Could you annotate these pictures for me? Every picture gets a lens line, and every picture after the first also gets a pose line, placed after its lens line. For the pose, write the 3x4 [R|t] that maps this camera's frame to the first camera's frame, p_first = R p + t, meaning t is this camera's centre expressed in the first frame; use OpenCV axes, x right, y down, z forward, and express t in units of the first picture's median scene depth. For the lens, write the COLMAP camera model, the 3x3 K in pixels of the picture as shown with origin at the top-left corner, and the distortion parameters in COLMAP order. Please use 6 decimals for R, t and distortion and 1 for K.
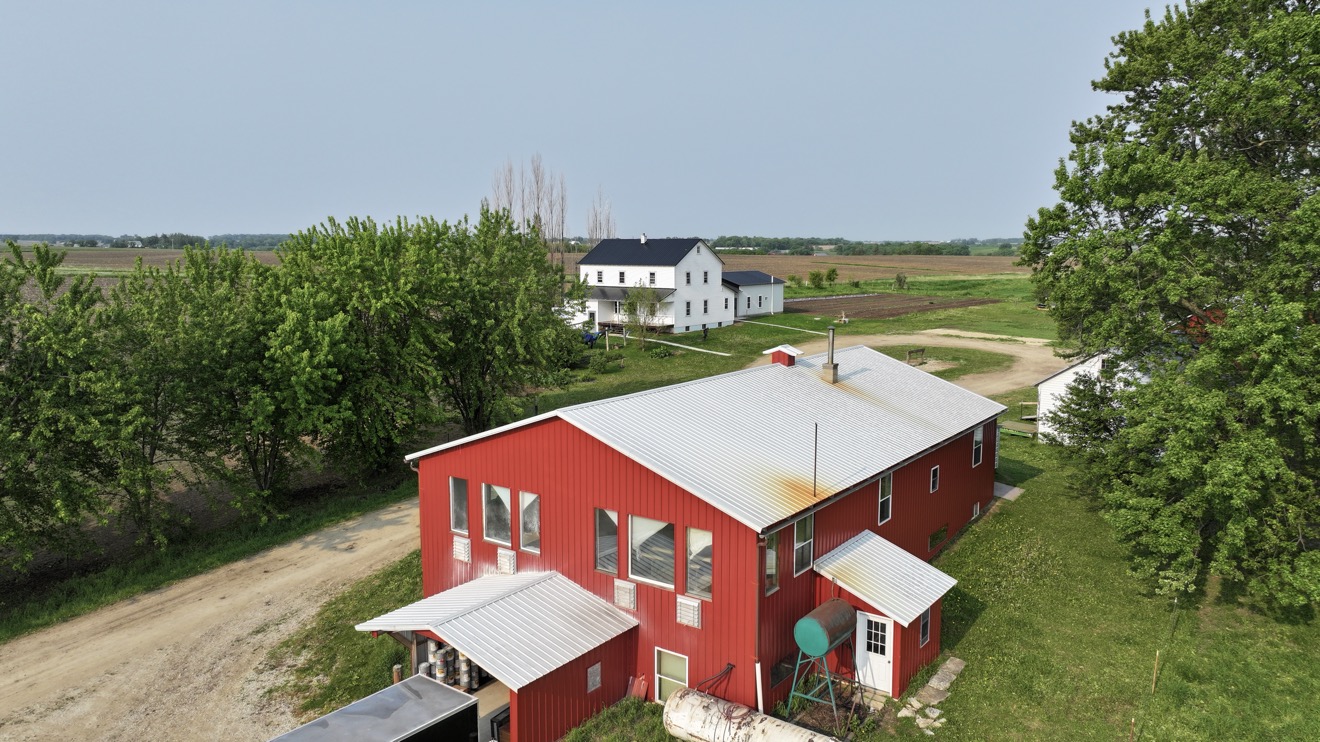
lens RADIAL K [[926.4, 0, 660.0], [0, 926.4, 371.0], [0, 0, 1]] dist [-0.004146, 0.017311]
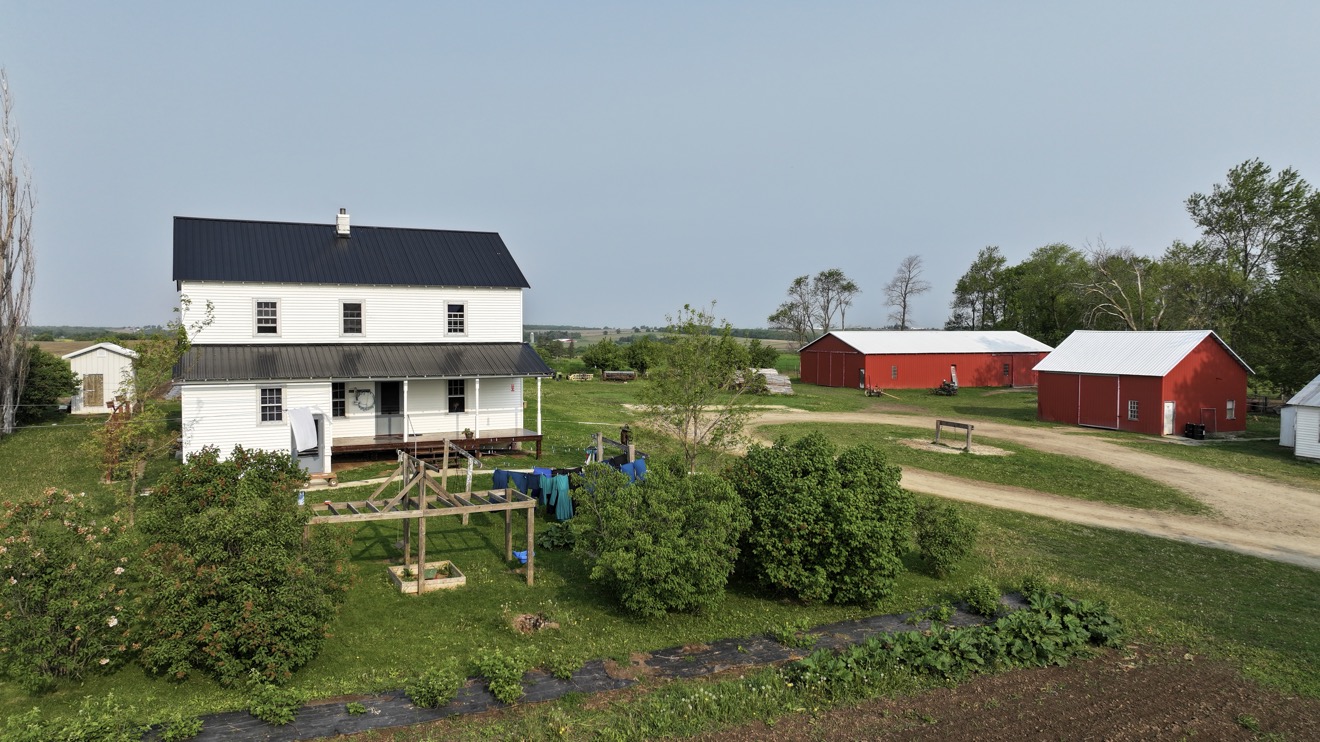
lens RADIAL K [[926.4, 0, 660.0], [0, 926.4, 371.0], [0, 0, 1]] dist [-0.004146, 0.017311]
pose [[0.447232, -0.035838, 0.893700, -0.978060], [0.120231, 0.992537, -0.020365, -0.178675], [-0.886300, 0.116559, 0.448203, 2.249188]]
